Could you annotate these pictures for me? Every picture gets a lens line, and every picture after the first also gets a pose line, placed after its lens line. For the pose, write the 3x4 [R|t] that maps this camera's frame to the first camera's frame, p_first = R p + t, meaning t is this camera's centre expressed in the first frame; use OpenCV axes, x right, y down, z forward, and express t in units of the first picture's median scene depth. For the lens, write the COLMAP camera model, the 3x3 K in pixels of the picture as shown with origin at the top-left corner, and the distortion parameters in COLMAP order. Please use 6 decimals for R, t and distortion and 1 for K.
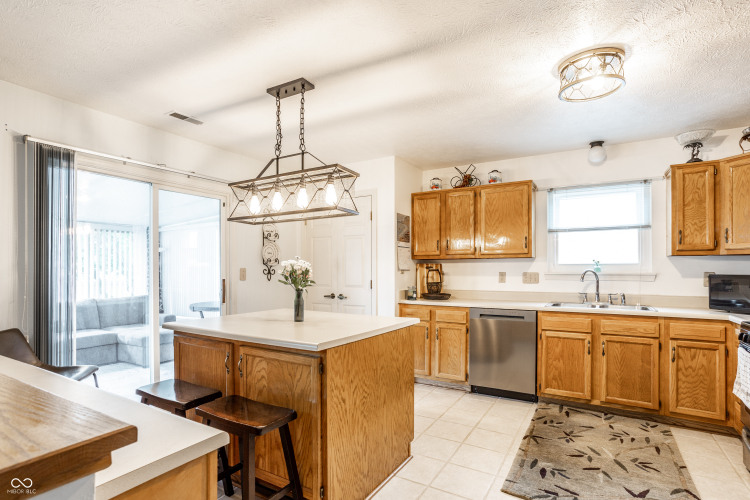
lens RADIAL K [[374.9, 0, 374.0], [0, 374.9, 253.3], [0, 0, 1]] dist [-0.018831, 0.001719]
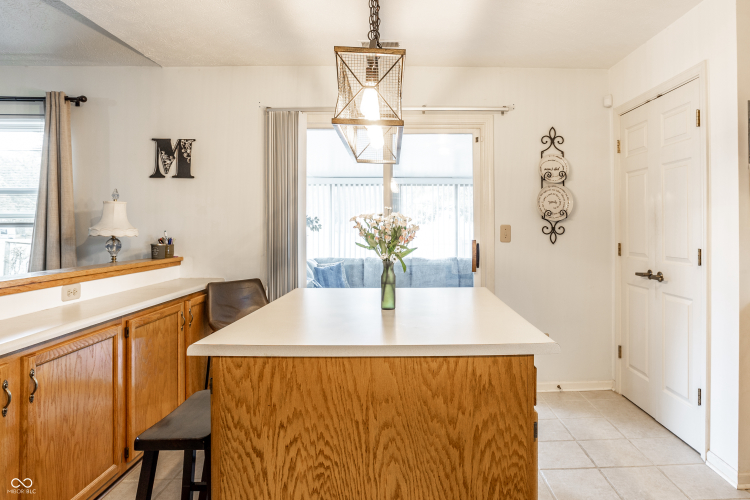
lens RADIAL K [[462.1, 0, 375.1], [0, 462.1, 219.4], [0, 0, 1]] dist [-0.023270, 0.001336]
pose [[0.547861, -0.014162, -0.836450, 0.503434], [0.036324, 0.999316, 0.006872, 0.028115], [0.835781, -0.034148, 0.548001, 0.633343]]
